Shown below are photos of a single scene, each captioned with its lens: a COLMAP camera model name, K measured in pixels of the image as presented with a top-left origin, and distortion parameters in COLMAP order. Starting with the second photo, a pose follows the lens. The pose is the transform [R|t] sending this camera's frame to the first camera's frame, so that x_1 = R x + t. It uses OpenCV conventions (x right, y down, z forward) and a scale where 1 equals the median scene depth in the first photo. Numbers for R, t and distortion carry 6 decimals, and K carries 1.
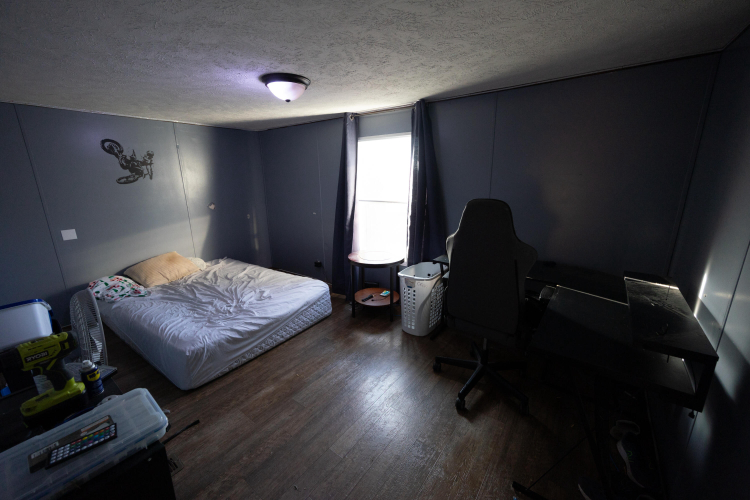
lens RADIAL K [[295.7, 0, 372.2], [0, 295.7, 249.2], [0, 0, 1]] dist [0.002381, 0.000033]
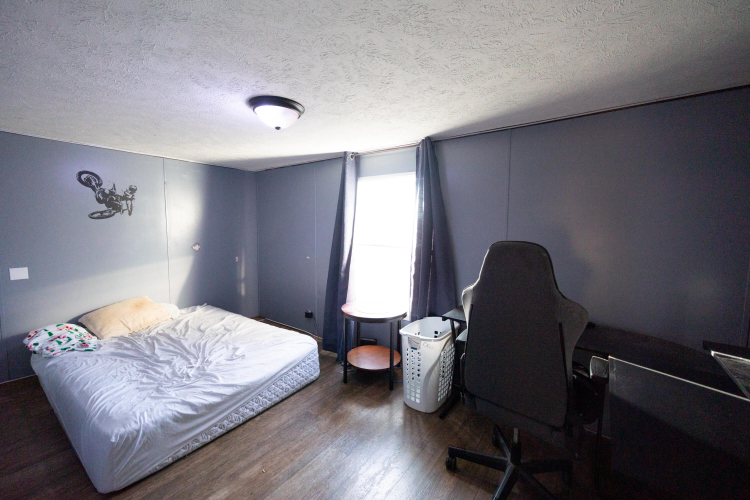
lens RADIAL K [[295.7, 0, 371.0], [0, 295.7, 247.0], [0, 0, 1]] dist [0.002381, 0.000033]
pose [[0.999639, 0.025504, -0.008462, 0.007921], [-0.026557, 0.985725, -0.166254, -0.009865], [0.004101, 0.166418, 0.986047, 0.152644]]
